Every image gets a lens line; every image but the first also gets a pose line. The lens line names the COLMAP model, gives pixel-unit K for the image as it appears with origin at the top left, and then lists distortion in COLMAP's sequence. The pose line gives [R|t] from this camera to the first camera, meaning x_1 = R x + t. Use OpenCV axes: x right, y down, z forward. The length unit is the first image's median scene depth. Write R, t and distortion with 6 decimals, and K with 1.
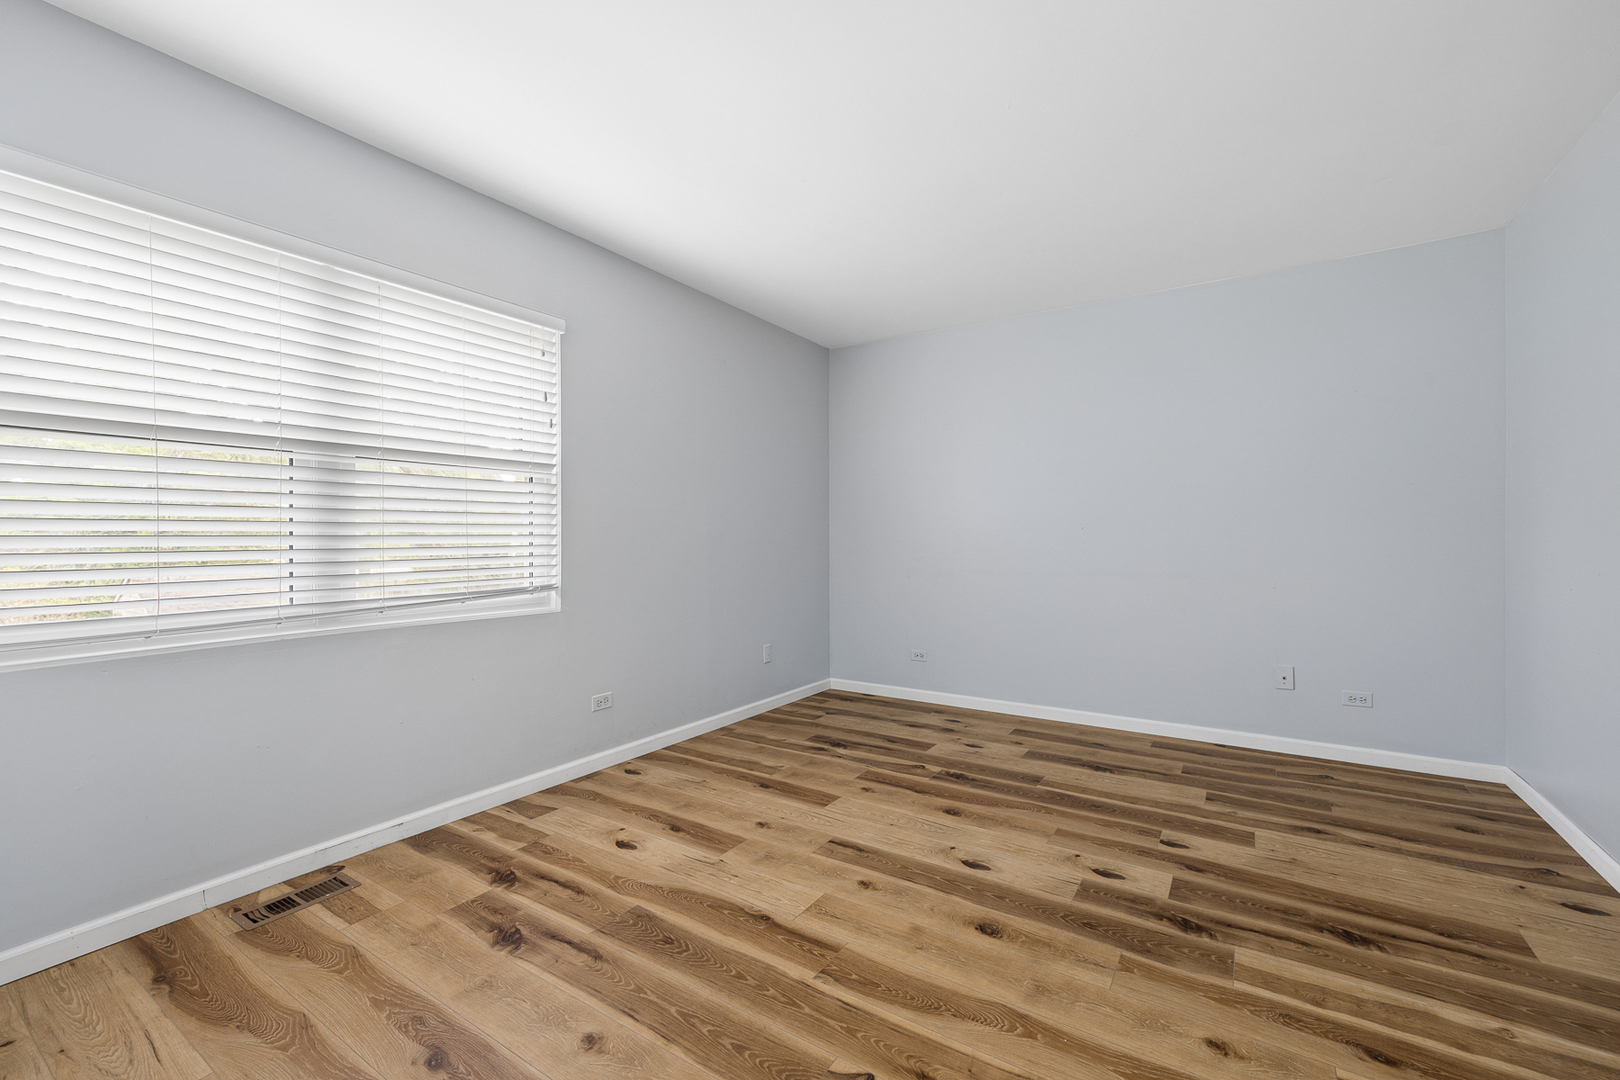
lens RADIAL K [[681.4, 0, 809.5], [0, 681.4, 538.4], [0, 0, 1]] dist [0.000351, 0.000177]
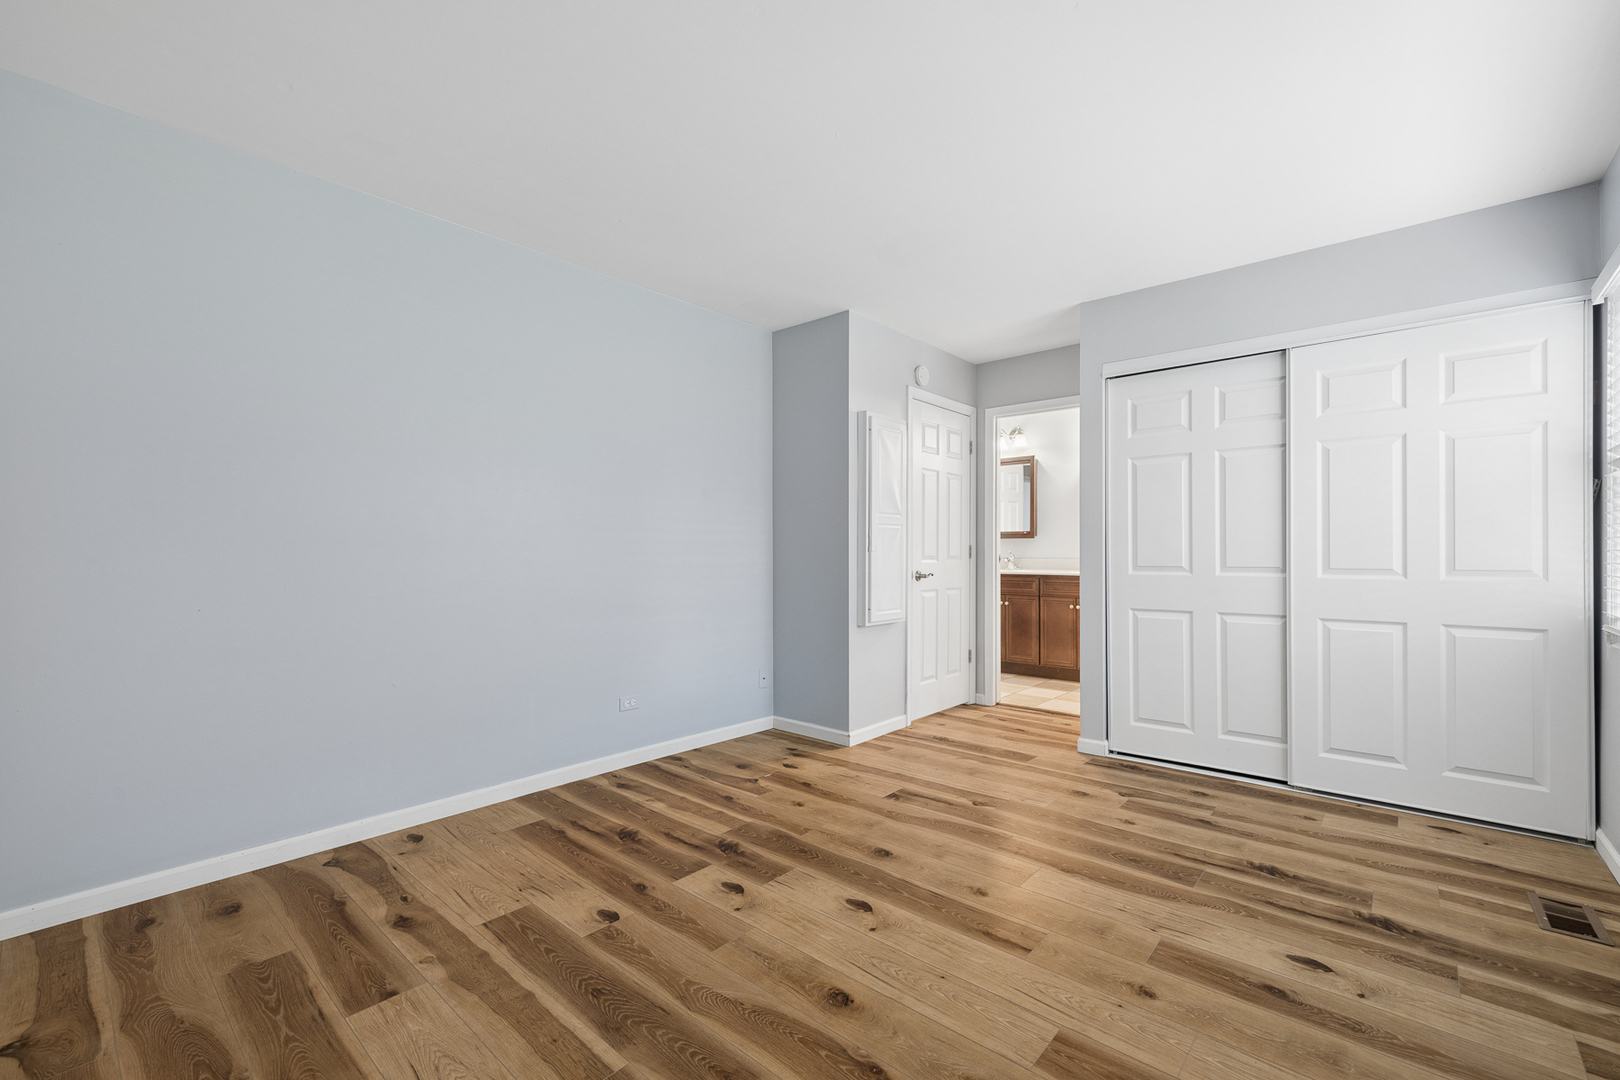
lens RADIAL K [[681.4, 0, 810.4], [0, 681.4, 546.0], [0, 0, 1]] dist [0.000351, 0.000177]
pose [[-0.988889, 0.002813, 0.148630, 0.180779], [0.001835, 0.999976, -0.006715, -0.004841], [-0.148646, -0.006367, -0.988870, 2.051284]]
